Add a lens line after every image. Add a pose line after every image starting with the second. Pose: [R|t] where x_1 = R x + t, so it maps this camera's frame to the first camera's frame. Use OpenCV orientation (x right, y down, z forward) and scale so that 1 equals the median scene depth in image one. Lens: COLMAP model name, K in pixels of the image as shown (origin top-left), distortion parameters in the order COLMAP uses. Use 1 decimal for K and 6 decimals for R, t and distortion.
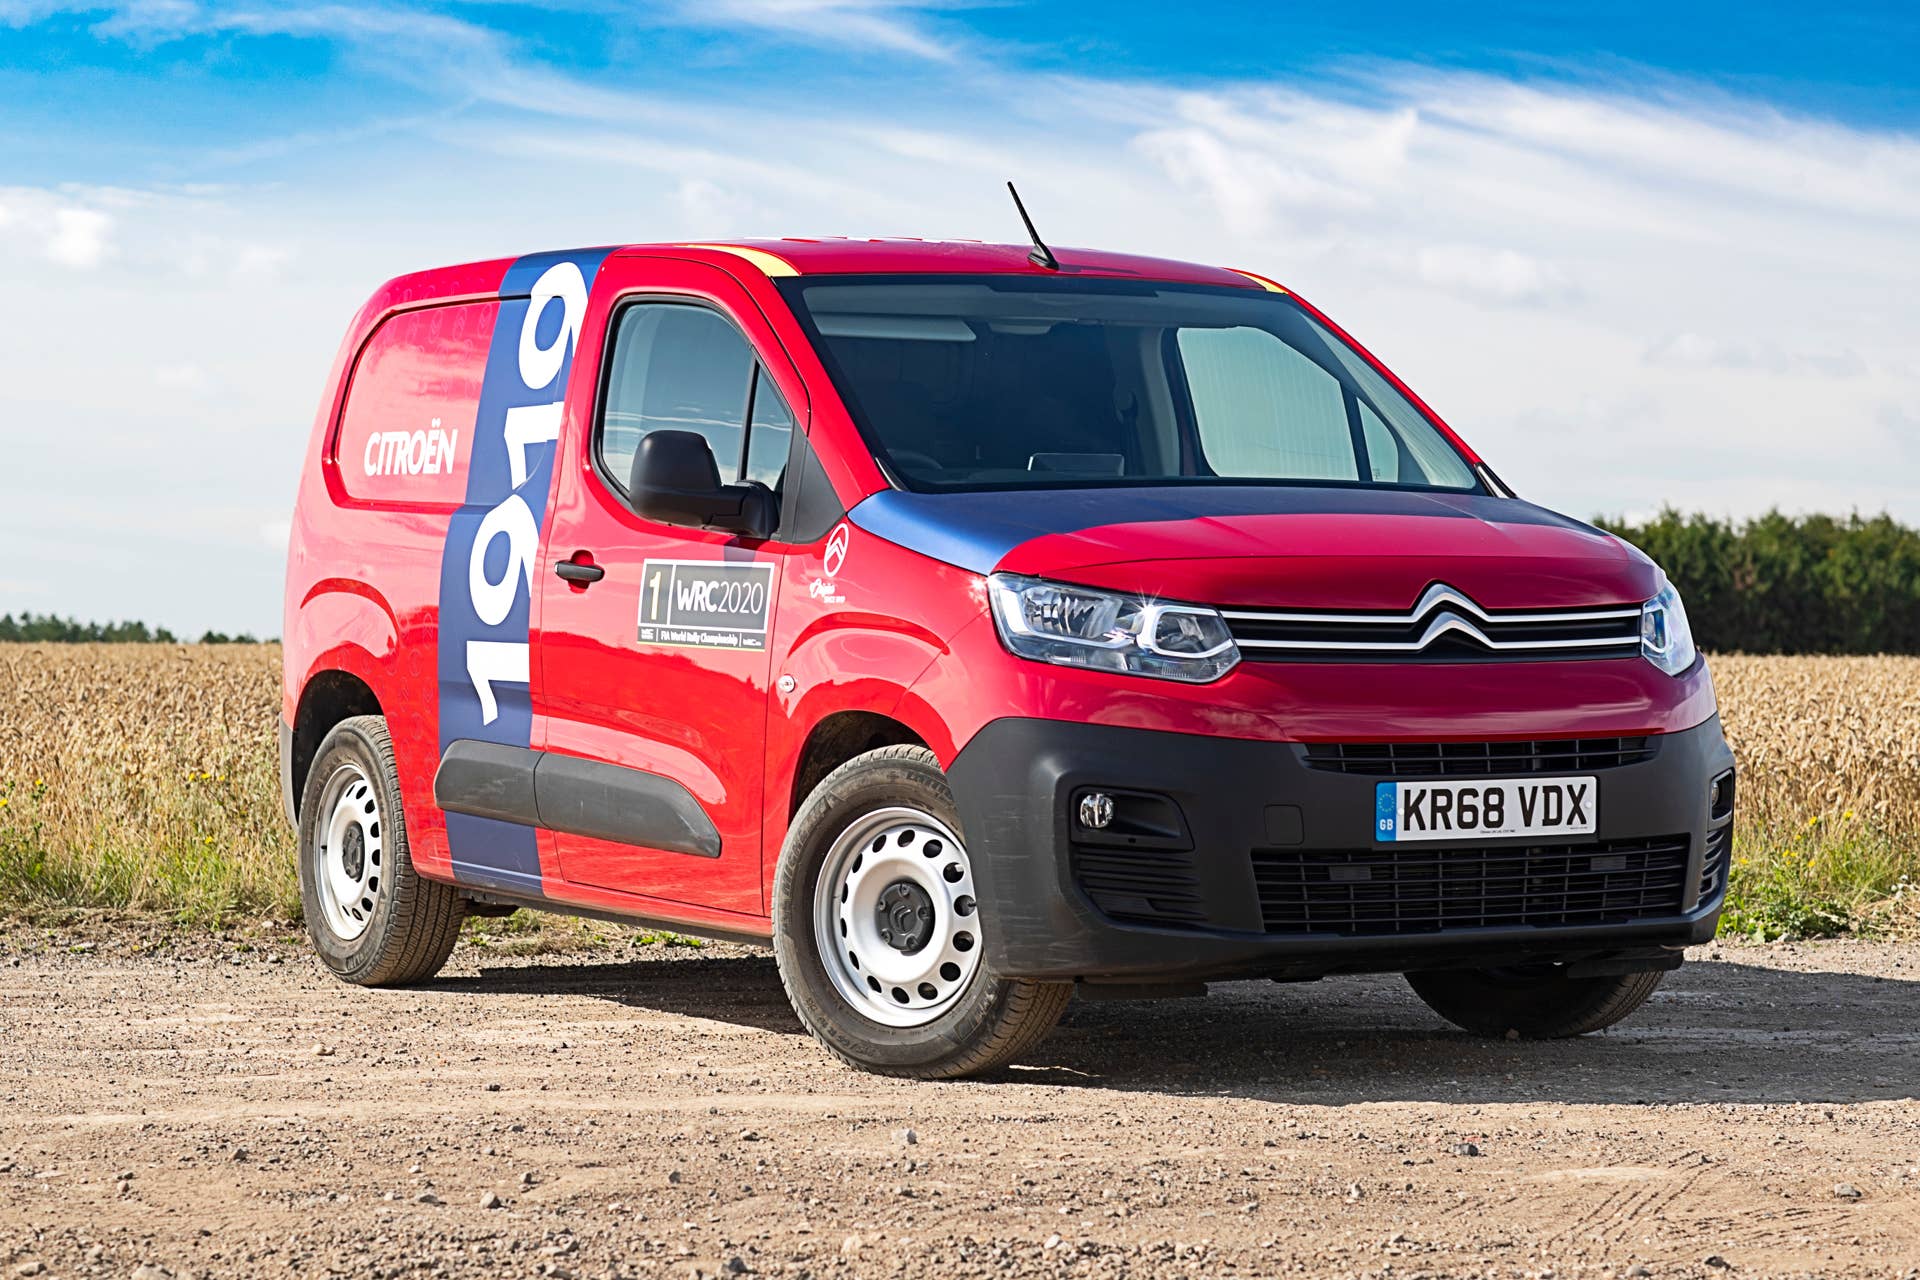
lens RADIAL K [[3791.6, 0, 855.9], [0, 3791.6, 650.4], [0, 0, 1]] dist [-0.123531, 0.000000]
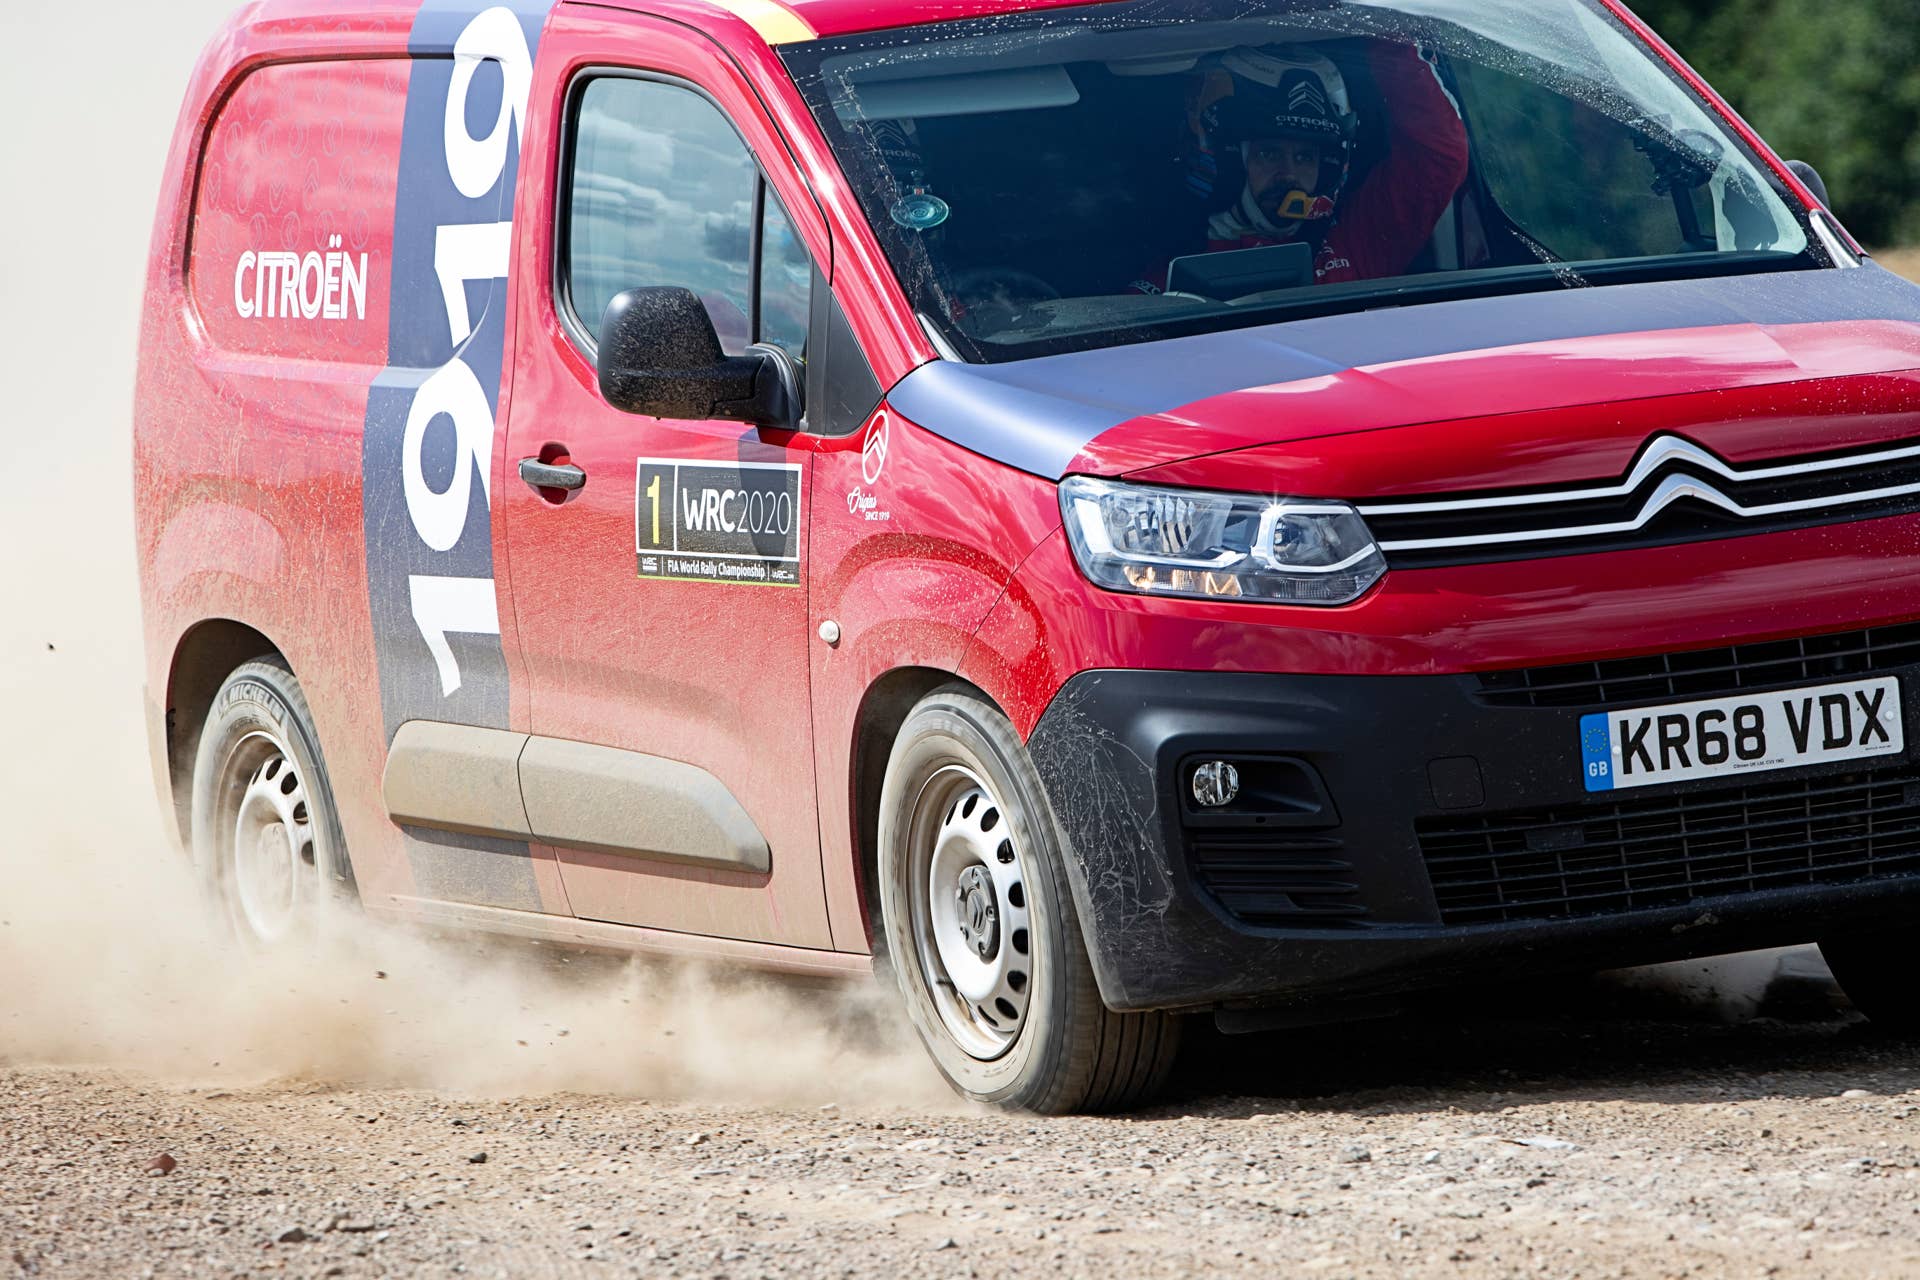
lens RADIAL K [[9029.8, 0, 958.0], [0, 9029.8, 639.4], [0, 0, 1]] dist [0.477541, 0.000000]
pose [[0.994143, -0.087381, -0.063591, 0.127607], [0.090290, 0.994926, 0.044394, -0.070588], [0.059389, -0.049875, 0.996988, -0.801771]]
